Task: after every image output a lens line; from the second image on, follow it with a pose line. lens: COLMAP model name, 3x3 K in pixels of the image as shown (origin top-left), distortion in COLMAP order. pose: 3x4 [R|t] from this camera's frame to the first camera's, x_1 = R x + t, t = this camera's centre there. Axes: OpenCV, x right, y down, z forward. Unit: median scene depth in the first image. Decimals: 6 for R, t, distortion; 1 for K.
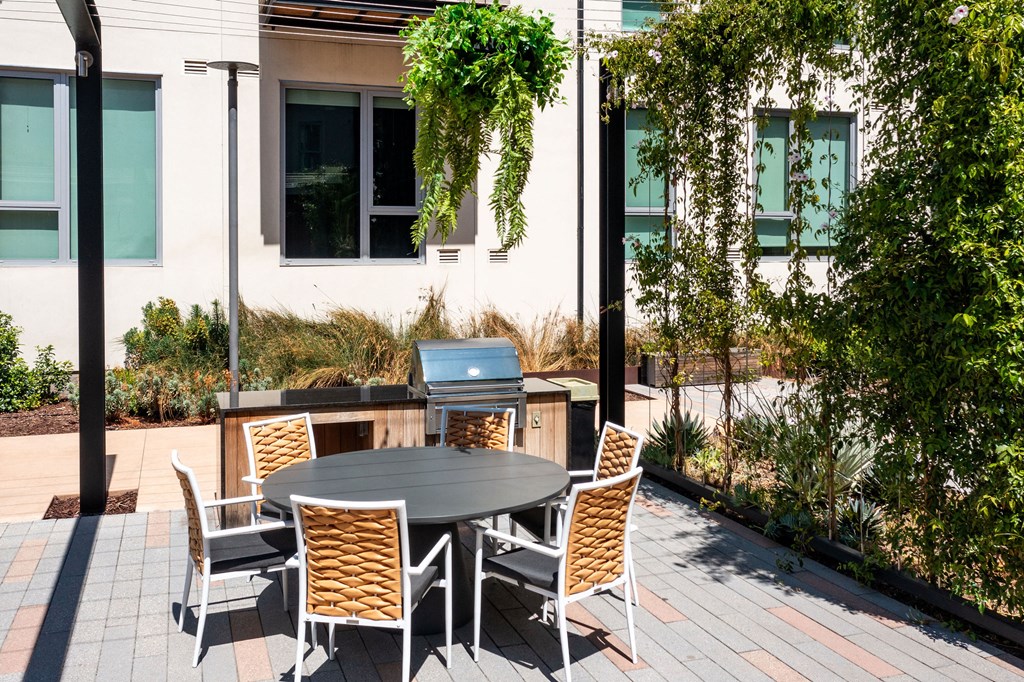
lens RADIAL K [[989.7, 0, 514.2], [0, 989.7, 277.1], [0, 0, 1]] dist [0.010697, 0.004035]
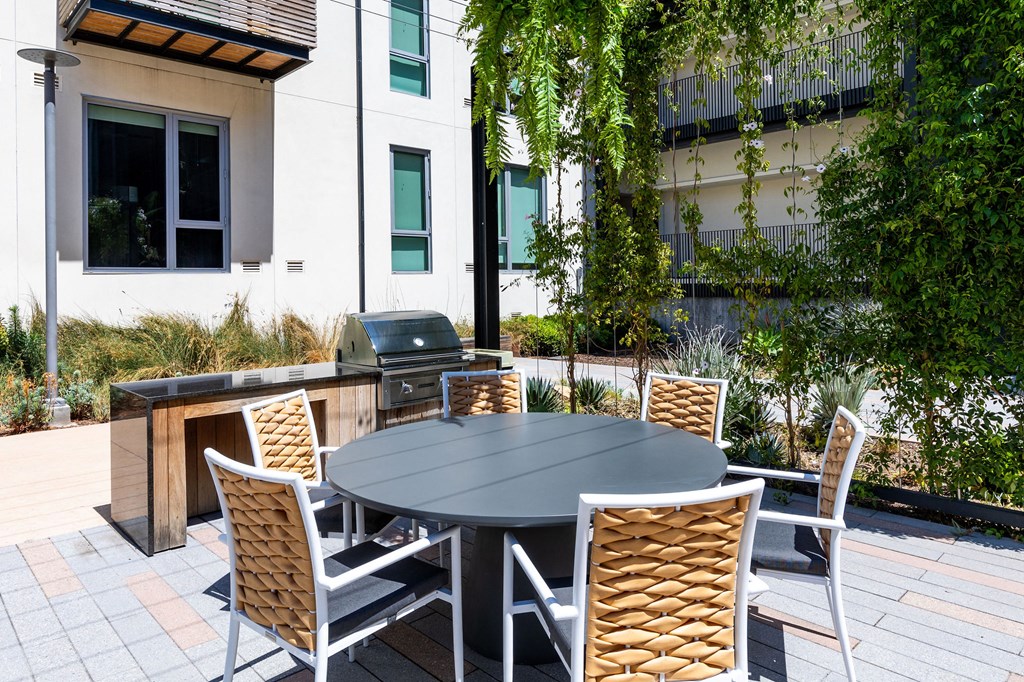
lens RADIAL K [[676.8, 0, 510.5], [0, 676.8, 280.7], [0, 0, 1]] dist [-0.001412, -0.000697]
pose [[0.915145, -0.011089, 0.402973, -0.132031], [0.025924, 0.999171, -0.031379, 0.034386], [-0.402291, 0.039163, 0.914674, 0.208068]]
